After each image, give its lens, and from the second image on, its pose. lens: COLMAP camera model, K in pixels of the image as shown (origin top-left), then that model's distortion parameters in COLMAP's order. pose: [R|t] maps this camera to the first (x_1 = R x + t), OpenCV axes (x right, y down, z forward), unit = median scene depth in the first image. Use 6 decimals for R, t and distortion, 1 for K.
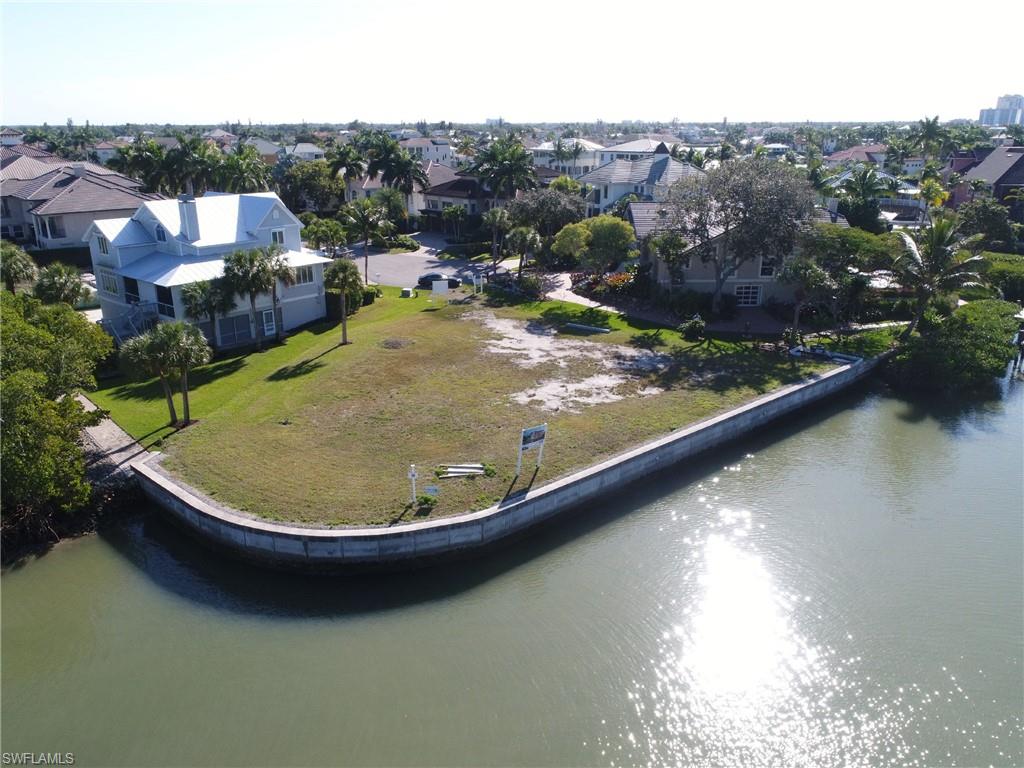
lens RADIAL K [[776.8, 0, 511.5], [0, 776.8, 386.0], [0, 0, 1]] dist [0.004437, -0.006171]
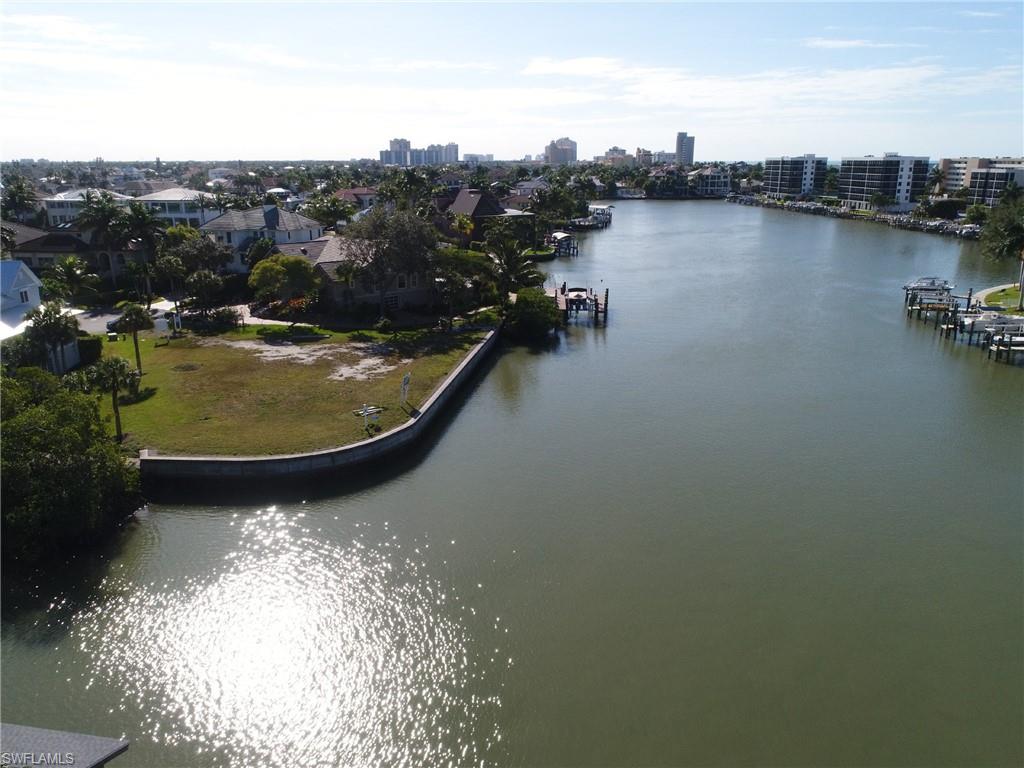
lens RADIAL K [[776.8, 0, 511.2], [0, 776.8, 382.8], [0, 0, 1]] dist [0.004437, -0.006171]
pose [[0.772803, -0.175600, 0.609869, -0.485211], [0.205037, 0.978509, 0.021928, 0.046228], [-0.600612, 0.108100, 0.792199, -0.276921]]
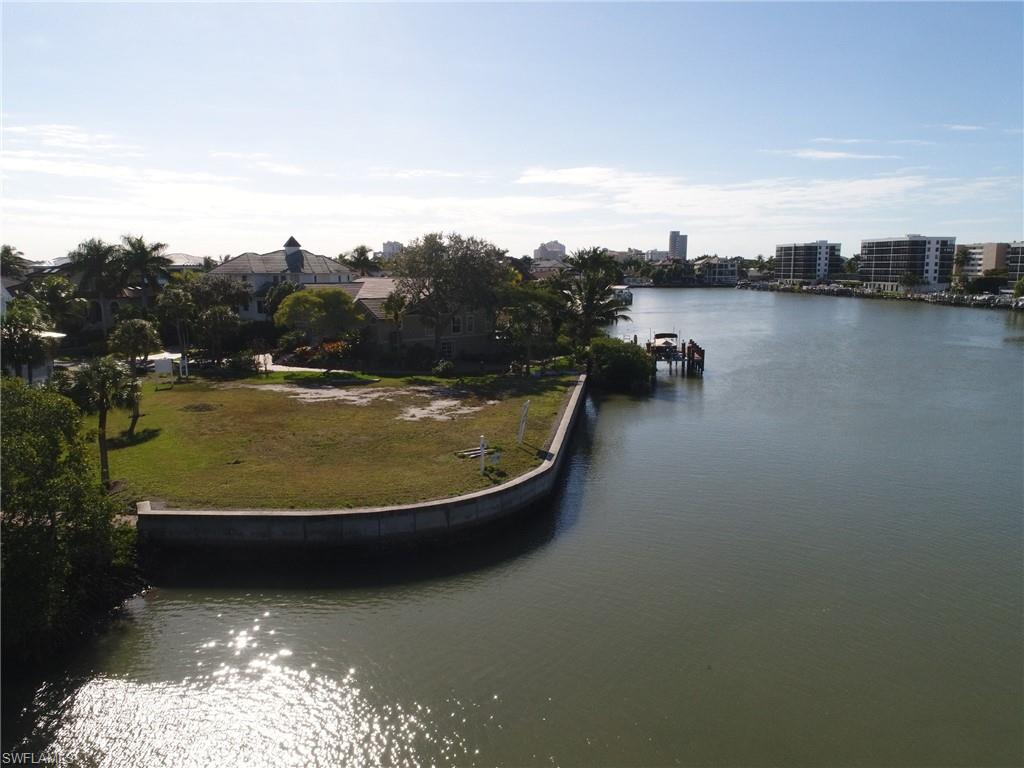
lens RADIAL K [[776.8, 0, 511.7], [0, 776.8, 384.2], [0, 0, 1]] dist [0.004437, -0.006171]
pose [[0.761820, -0.098039, 0.640327, -0.431479], [0.208110, 0.973123, -0.098603, 0.080638], [-0.613450, 0.208376, 0.761747, 0.067390]]
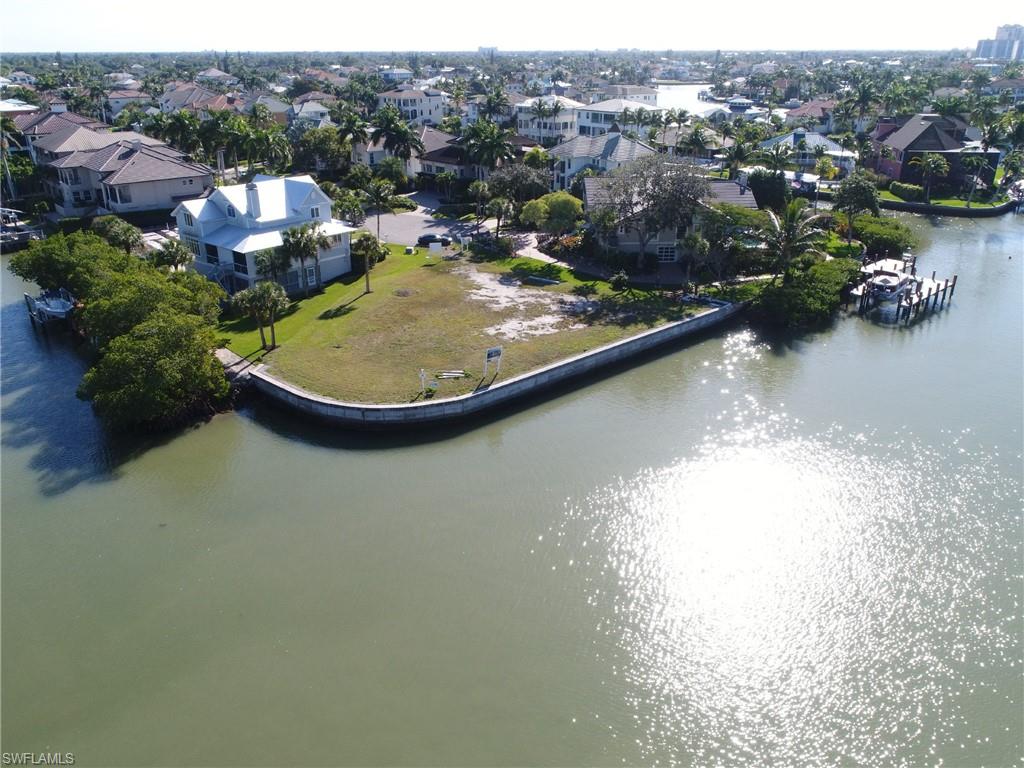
lens RADIAL K [[776.8, 0, 512.4], [0, 776.8, 385.9], [0, 0, 1]] dist [0.004437, -0.006171]
pose [[0.999959, -0.002108, 0.008815, 0.031389], [0.001373, 0.996580, 0.082621, -0.002073], [-0.008959, -0.082606, 0.996542, -0.394448]]
